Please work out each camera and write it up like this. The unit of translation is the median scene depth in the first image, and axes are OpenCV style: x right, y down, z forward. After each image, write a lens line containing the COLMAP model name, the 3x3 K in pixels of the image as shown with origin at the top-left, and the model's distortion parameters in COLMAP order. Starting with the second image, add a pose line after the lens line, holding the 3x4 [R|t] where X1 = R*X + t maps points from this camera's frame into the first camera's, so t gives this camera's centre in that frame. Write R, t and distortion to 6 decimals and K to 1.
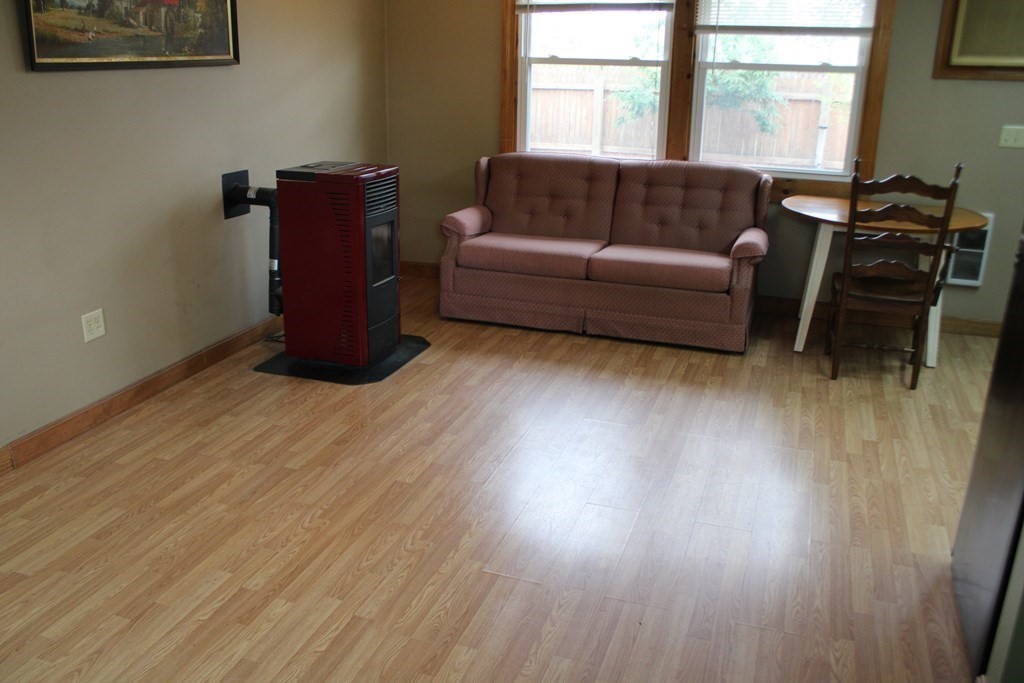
lens RADIAL K [[884.2, 0, 476.9], [0, 884.2, 358.5], [0, 0, 1]] dist [-0.158434, 0.139116]
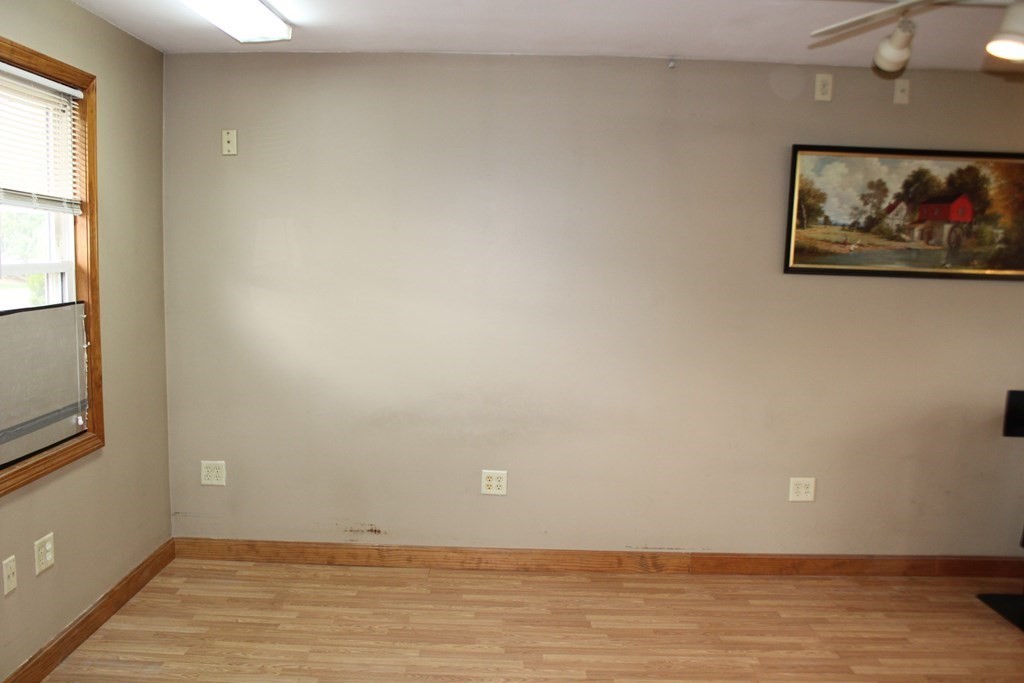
lens RADIAL K [[874.2, 0, 489.8], [0, 874.2, 347.2], [0, 0, 1]] dist [-0.153774, 0.134443]
pose [[0.329886, 0.103046, -0.938380, 0.486755], [-0.329711, 0.944002, -0.012246, -0.069183], [0.884571, 0.313434, 0.345389, 0.190060]]
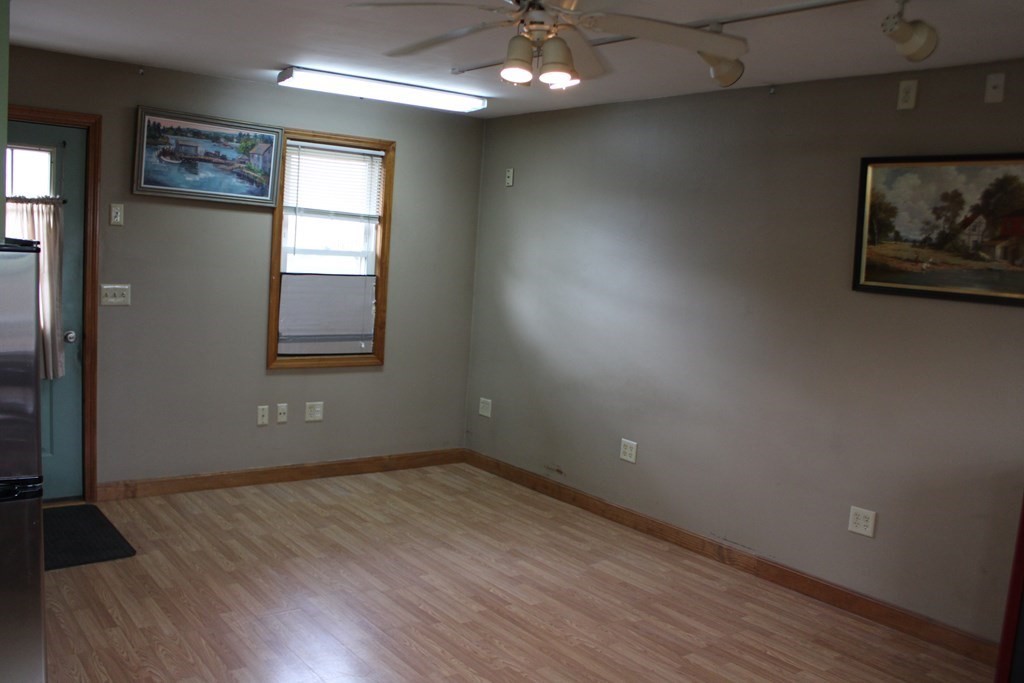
lens RADIAL K [[880.6, 0, 512.0], [0, 880.6, 341.5], [0, 0, 1]] dist [-0.169031, 0.148088]
pose [[-0.519471, 0.047981, -0.853140, 0.713044], [-0.346330, 0.900916, 0.261546, -0.385906], [0.781157, 0.431333, -0.451382, 1.093535]]
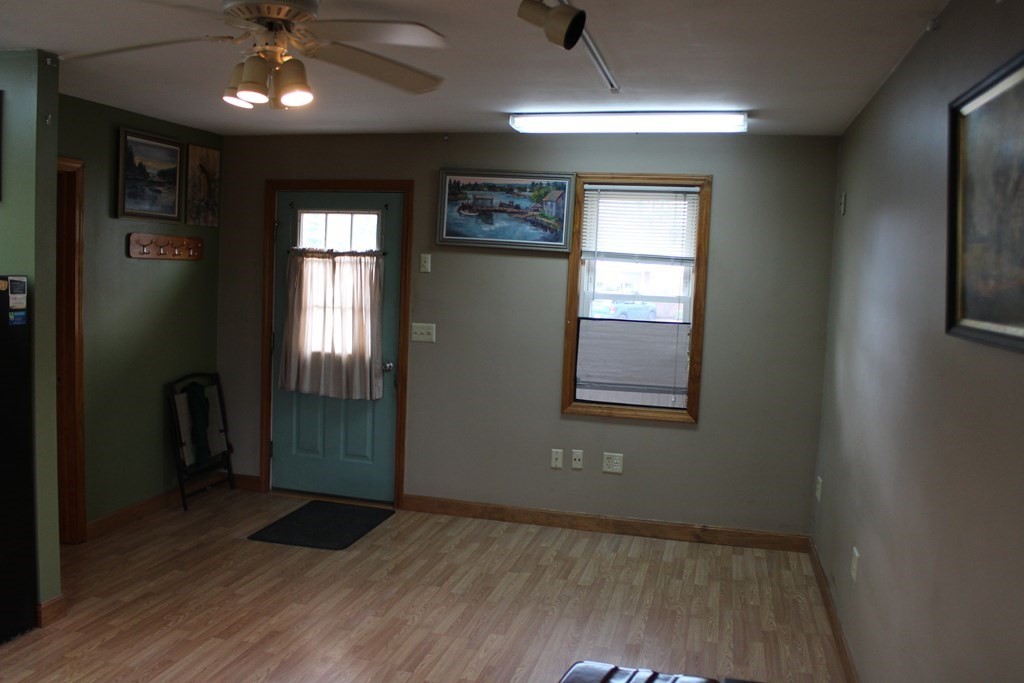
lens RADIAL K [[892.6, 0, 512.0], [0, 892.6, 341.5], [0, 0, 1]] dist [-0.166141, 0.136164]
pose [[-0.991817, -0.040204, -0.121173, -0.077027], [-0.085825, 0.912626, 0.399685, -0.529162], [0.094516, 0.406814, -0.908608, 1.456691]]
